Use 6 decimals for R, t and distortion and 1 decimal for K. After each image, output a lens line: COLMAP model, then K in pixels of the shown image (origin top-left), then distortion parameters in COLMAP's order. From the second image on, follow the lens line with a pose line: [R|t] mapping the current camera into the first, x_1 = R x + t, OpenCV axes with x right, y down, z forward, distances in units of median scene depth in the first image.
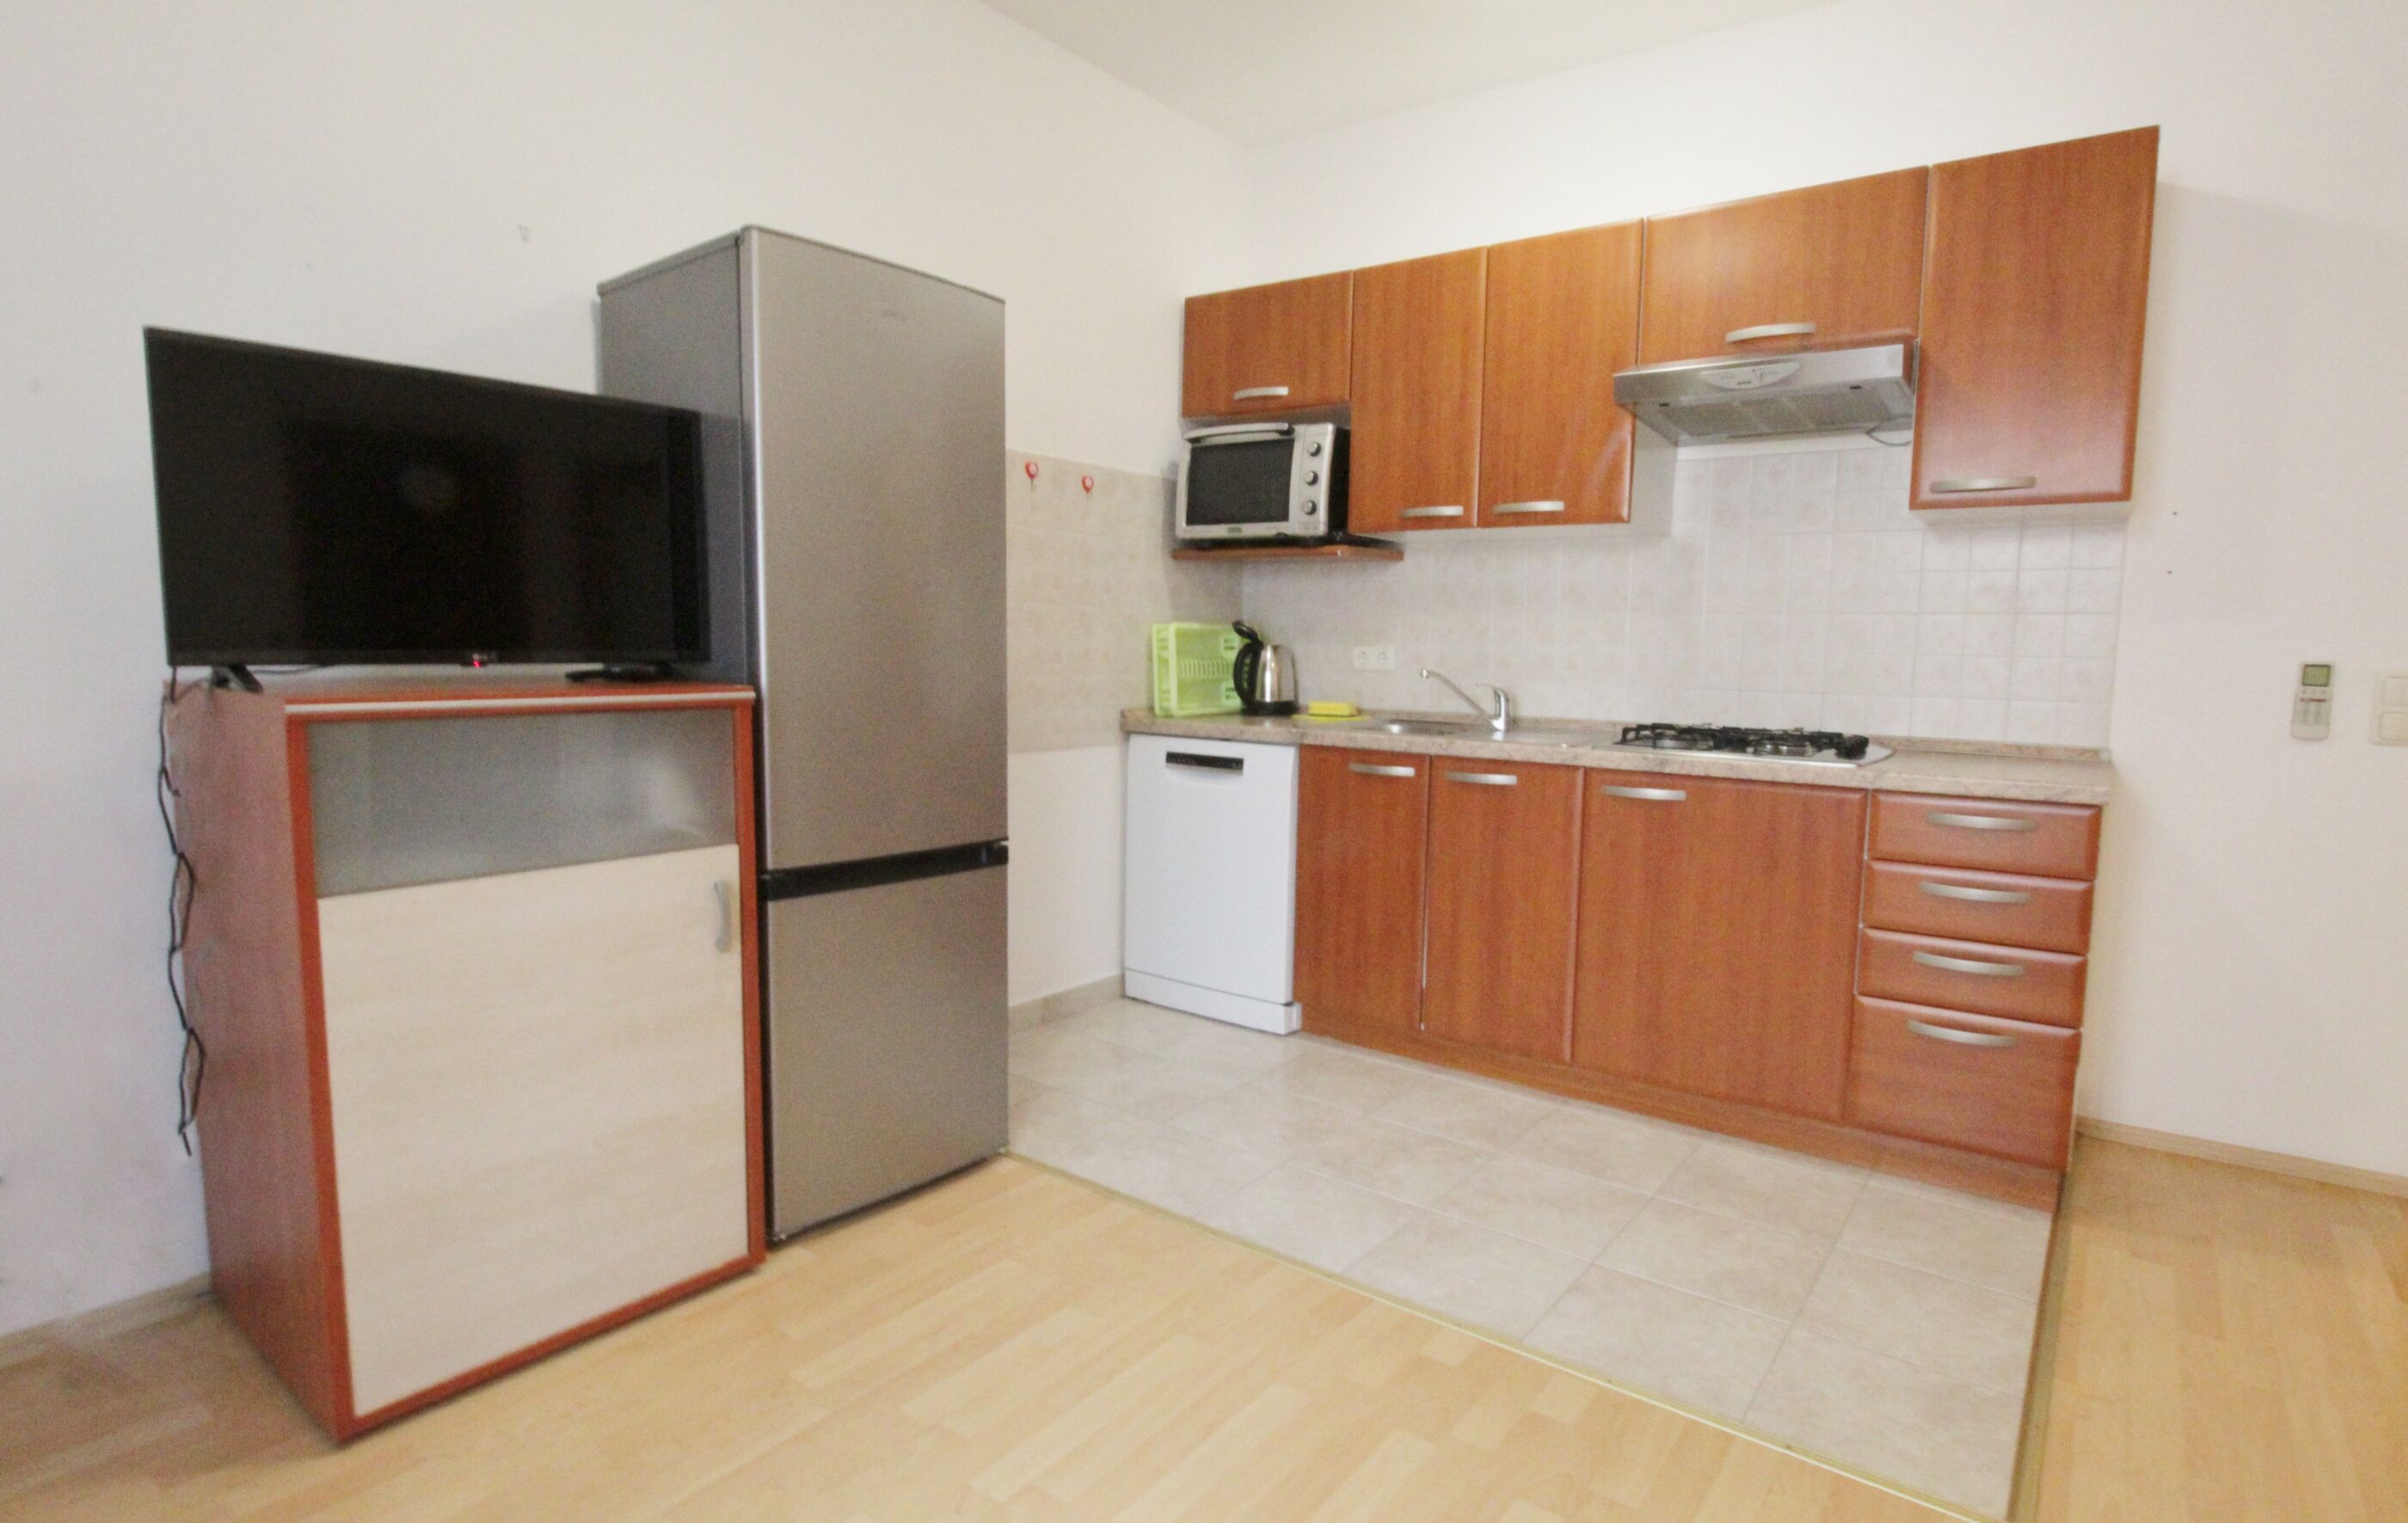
lens RADIAL K [[1233.1, 0, 1249.7], [0, 1233.1, 768.6], [0, 0, 1]] dist [0.000721, -0.013823]
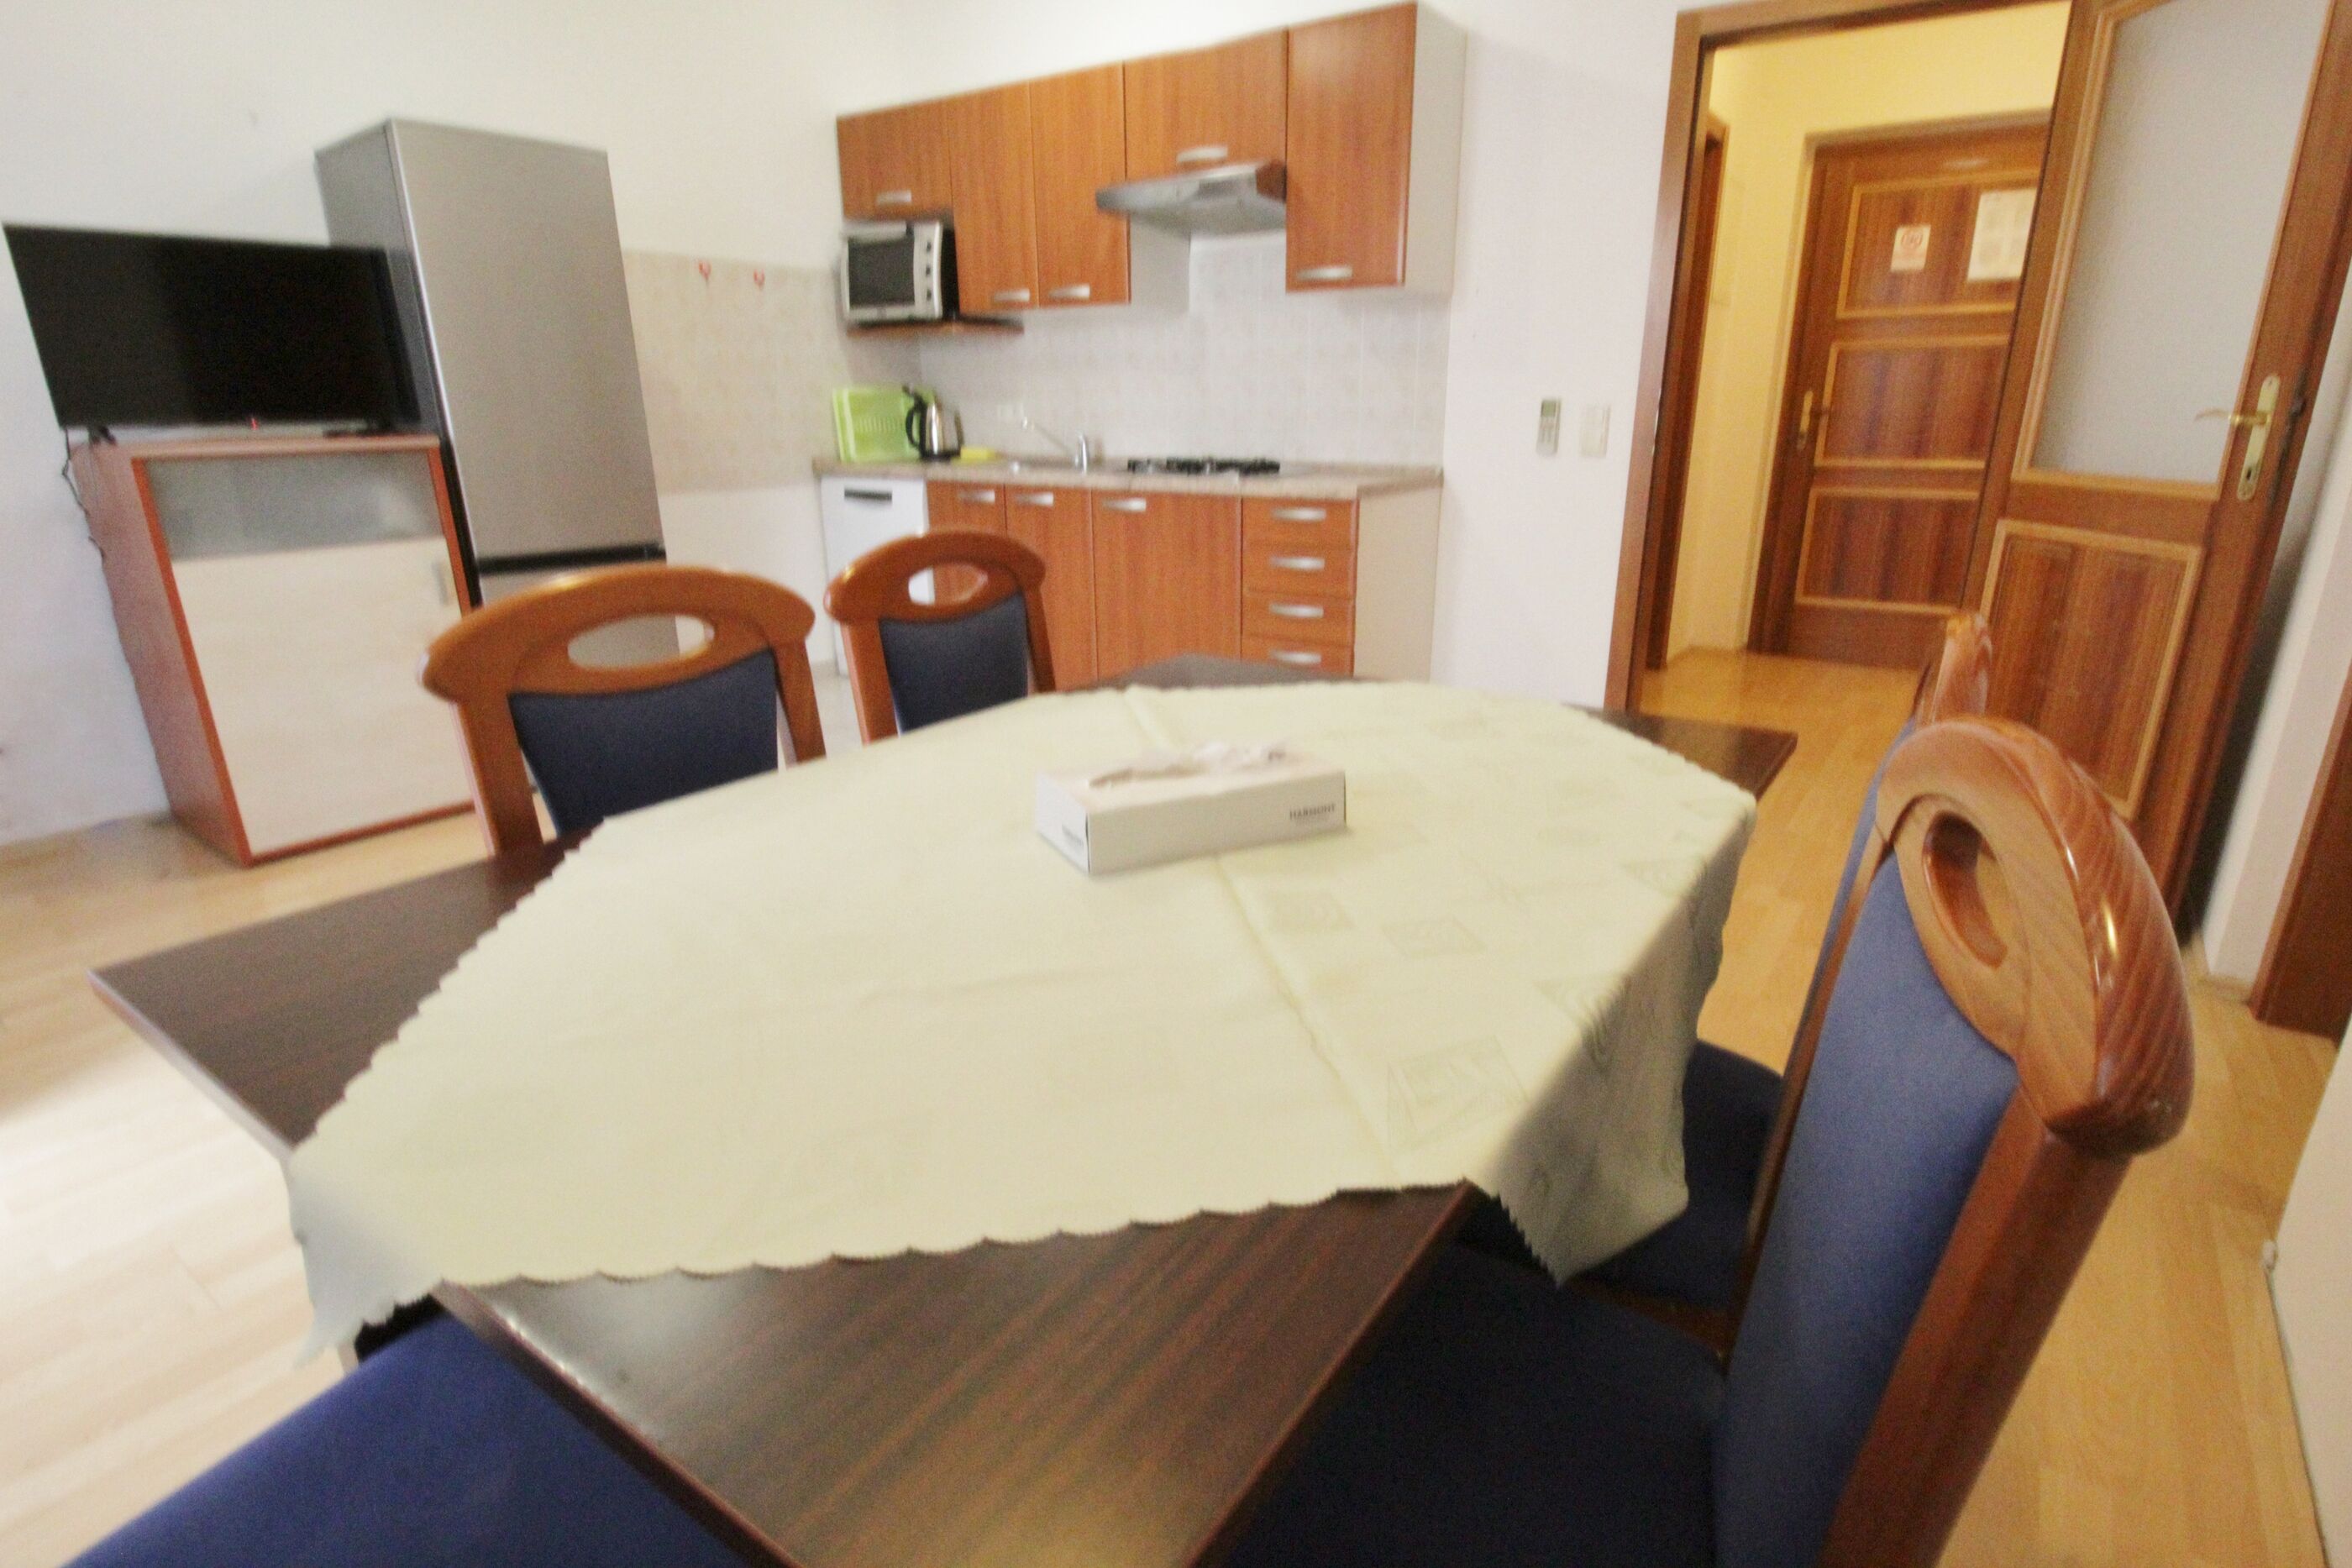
lens RADIAL K [[1166.3, 0, 1224.6], [0, 1166.3, 793.0], [0, 0, 1]] dist [0.001084, -0.012595]
pose [[0.999592, -0.024680, 0.014353, 0.355267], [0.021018, 0.976367, 0.215095, 0.050033], [-0.019322, -0.214705, 0.976488, -0.356029]]
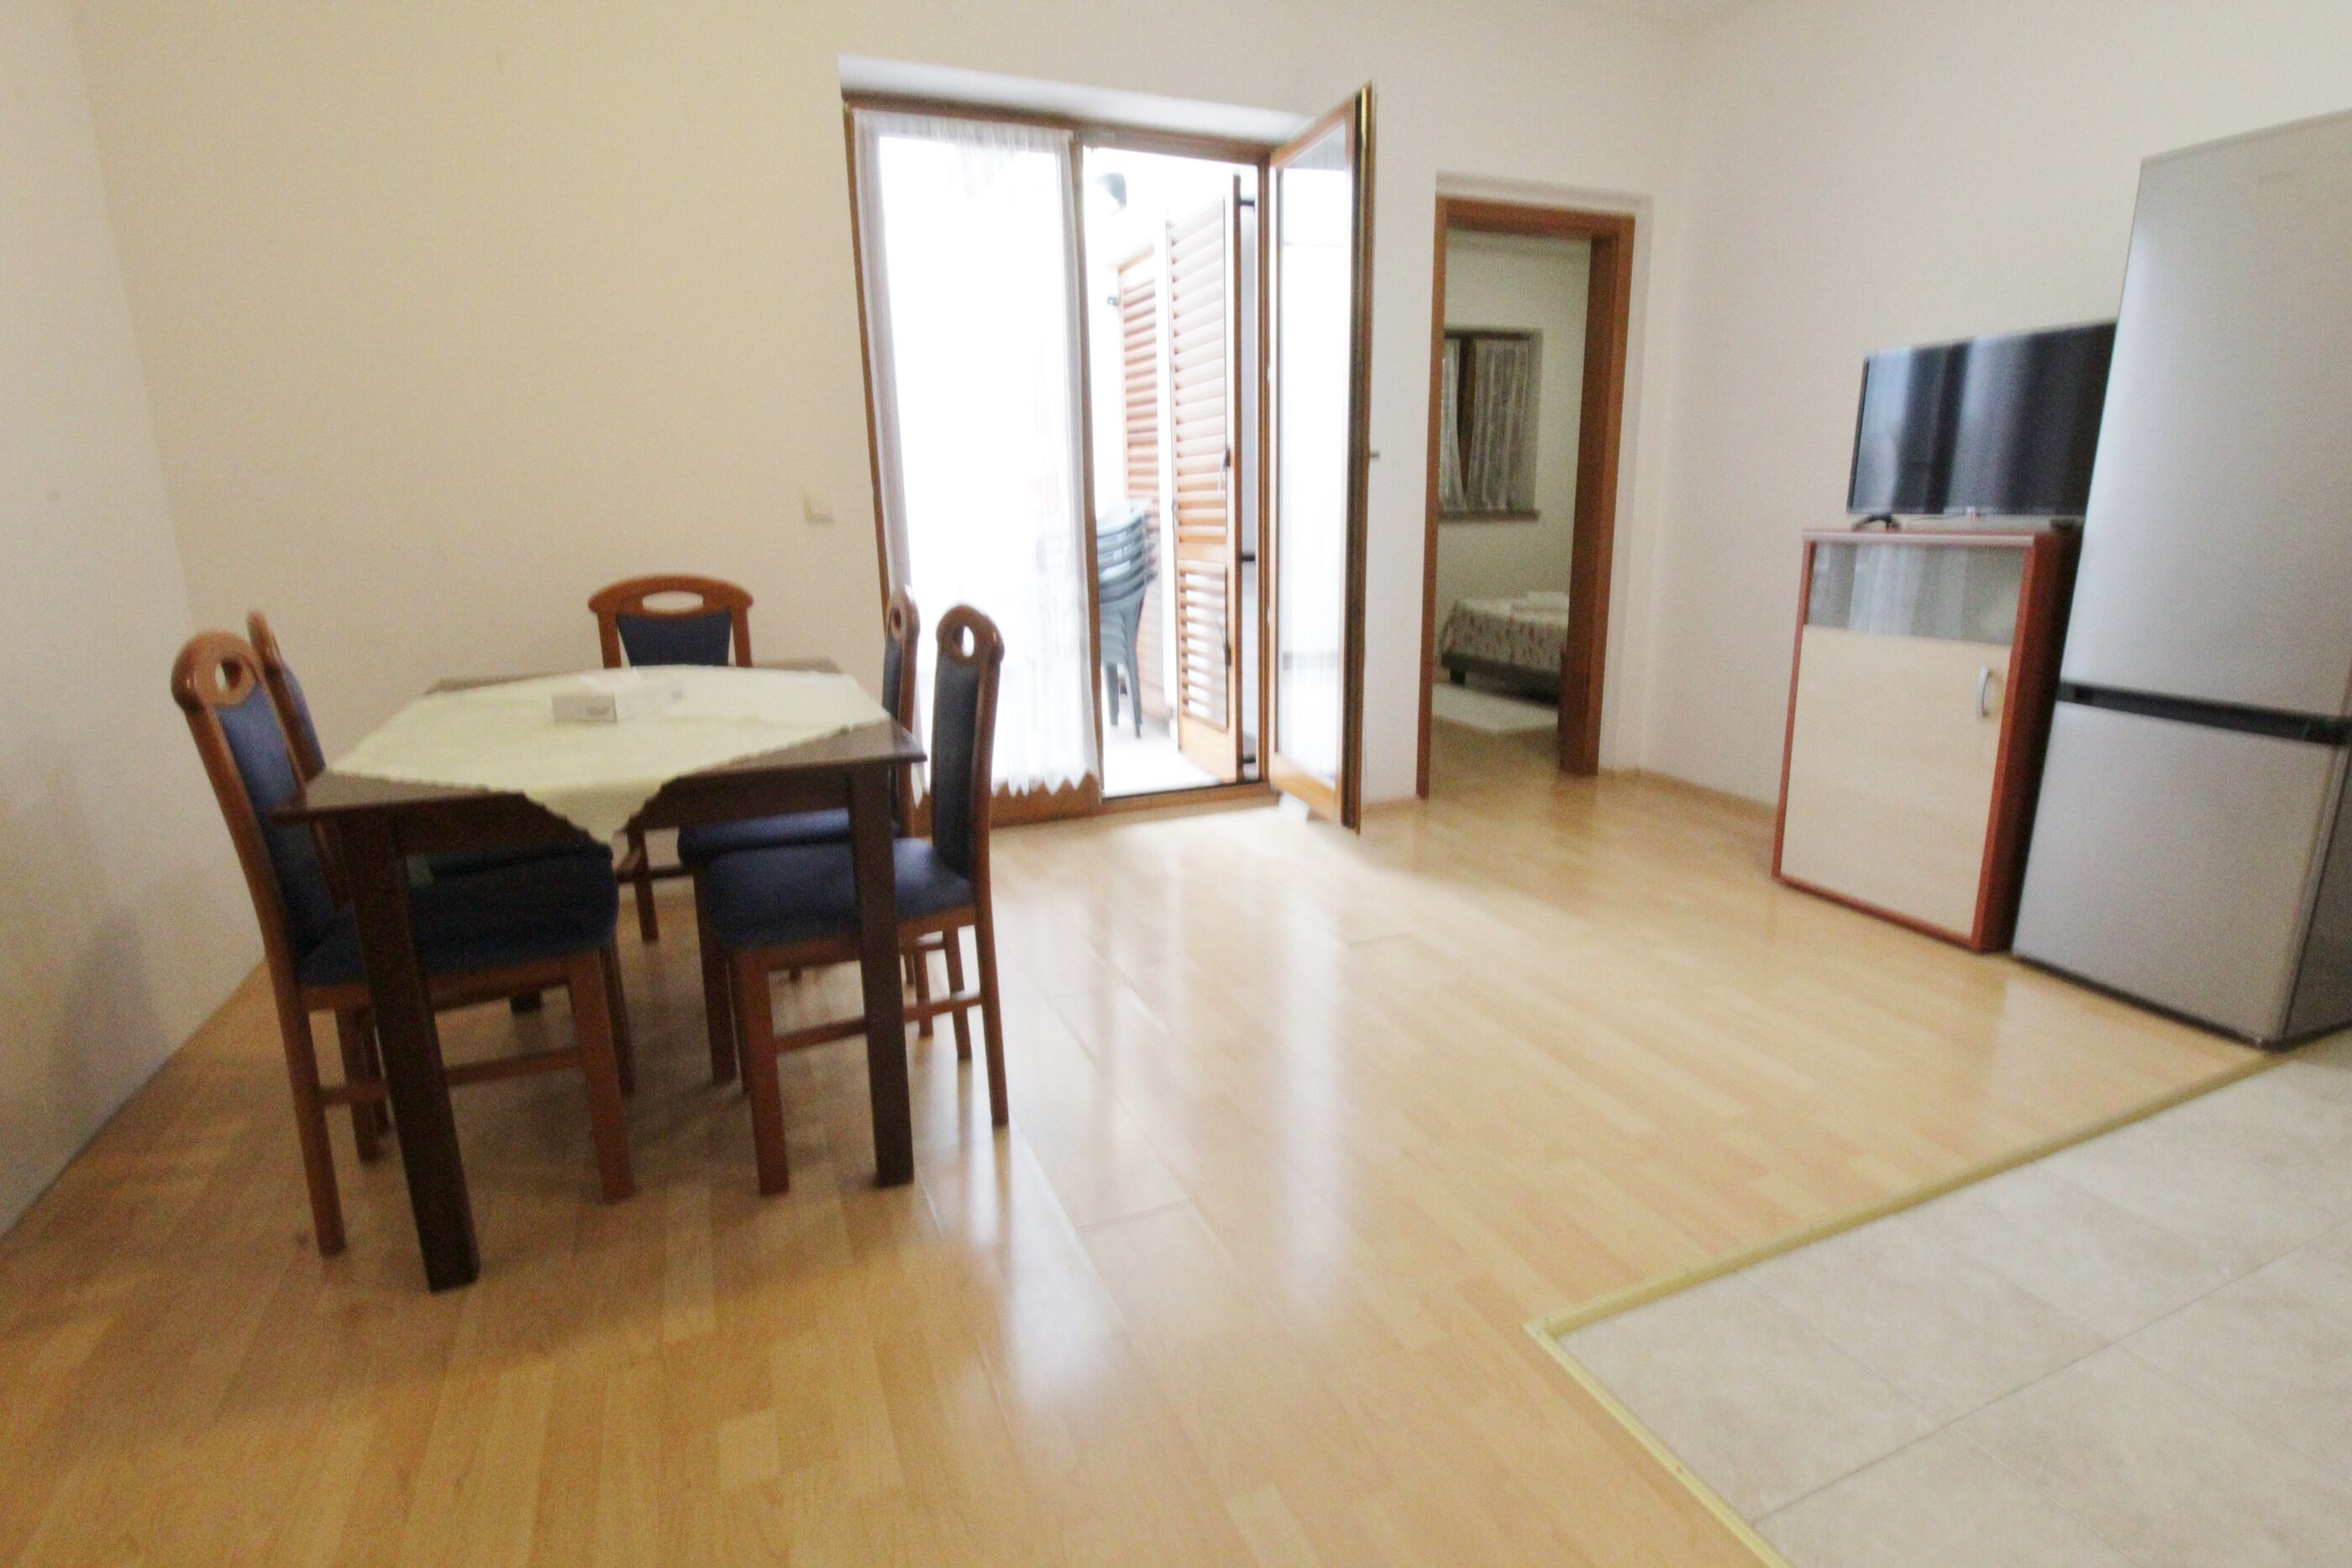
lens RADIAL K [[1169.3, 0, 1219.0], [0, 1169.3, 784.4], [0, 0, 1]] dist [0.002801, -0.014284]
pose [[-0.505704, 0.189680, -0.841596, 0.736209], [-0.089238, 0.958796, 0.269717, -0.040734], [0.858079, 0.211500, -0.467941, 0.546244]]
